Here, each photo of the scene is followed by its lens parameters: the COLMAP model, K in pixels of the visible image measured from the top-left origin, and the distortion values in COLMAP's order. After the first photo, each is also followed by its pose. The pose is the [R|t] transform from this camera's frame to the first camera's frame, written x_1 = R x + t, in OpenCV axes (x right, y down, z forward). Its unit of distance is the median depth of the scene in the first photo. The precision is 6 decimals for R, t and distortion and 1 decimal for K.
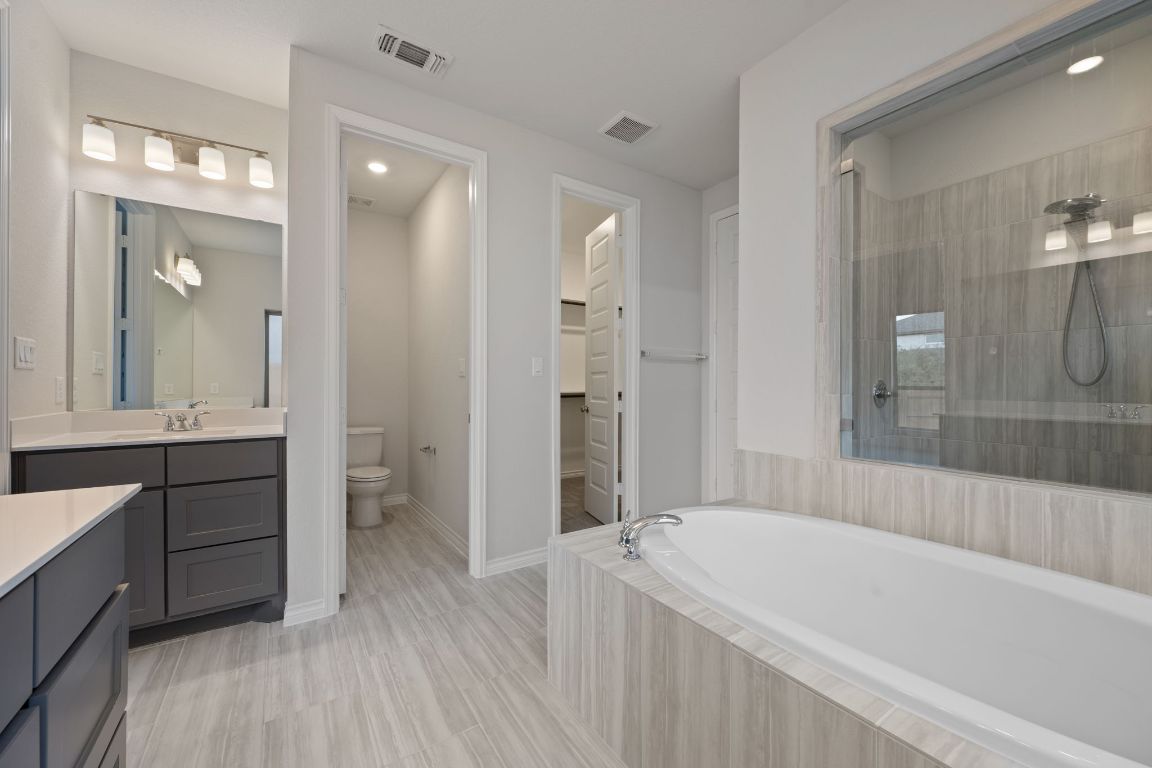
lens RADIAL K [[448.6, 0, 576.0], [0, 448.6, 384.0], [0, 0, 1]] dist [-0.001474, 0.000042]
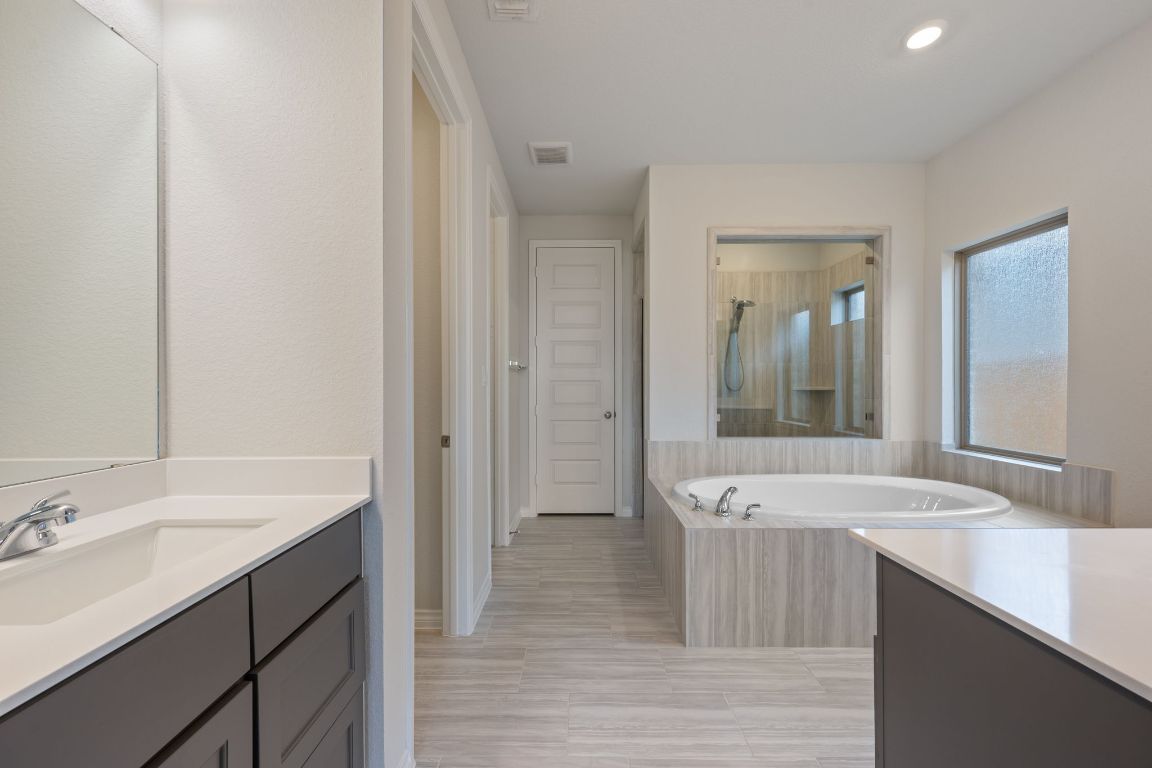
lens RADIAL K [[448.6, 0, 576.0], [0, 448.6, 384.0], [0, 0, 1]] dist [-0.001474, 0.000042]
pose [[0.561989, -0.003579, 0.827137, -1.264208], [0.005140, 0.999986, 0.000834, -0.044093], [-0.827129, 0.003783, 0.562000, 0.597432]]
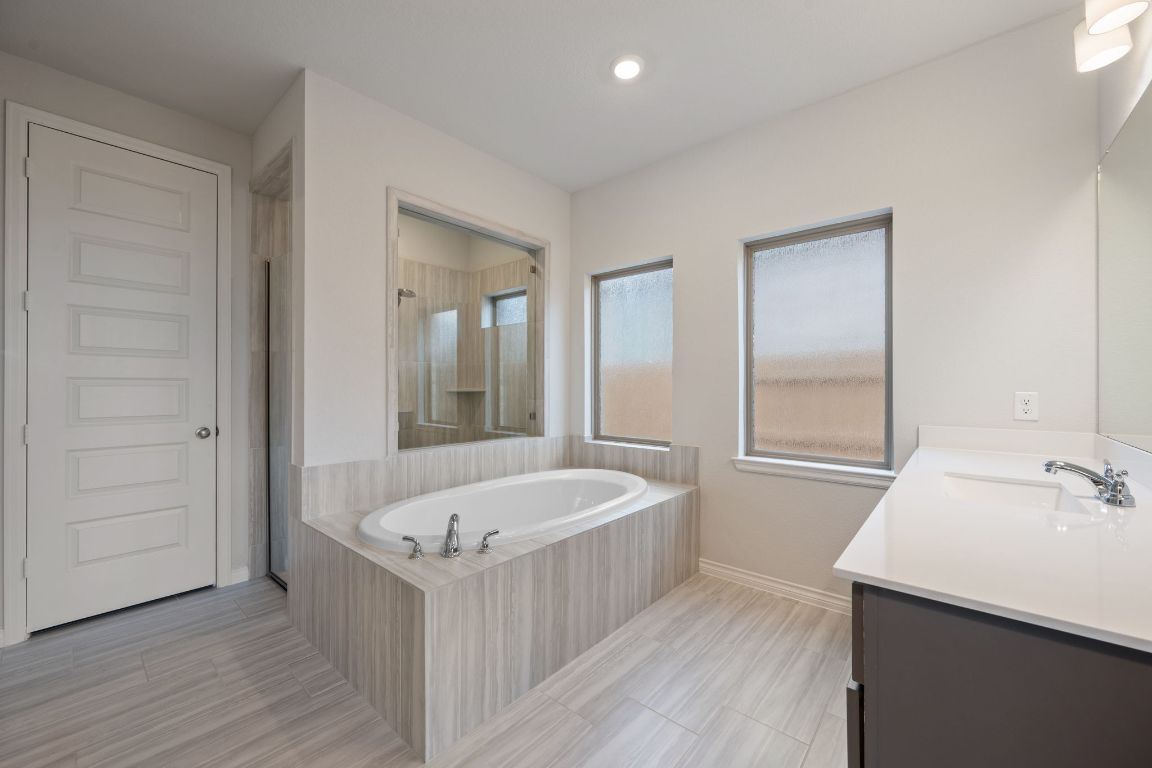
lens RADIAL K [[448.6, 0, 576.0], [0, 448.6, 384.0], [0, 0, 1]] dist [-0.001474, 0.000042]
pose [[-0.257629, 0.001339, 0.966243, -0.975479], [0.000605, 0.999999, -0.001225, -0.039457], [-0.966244, 0.000269, -0.257630, 0.987791]]
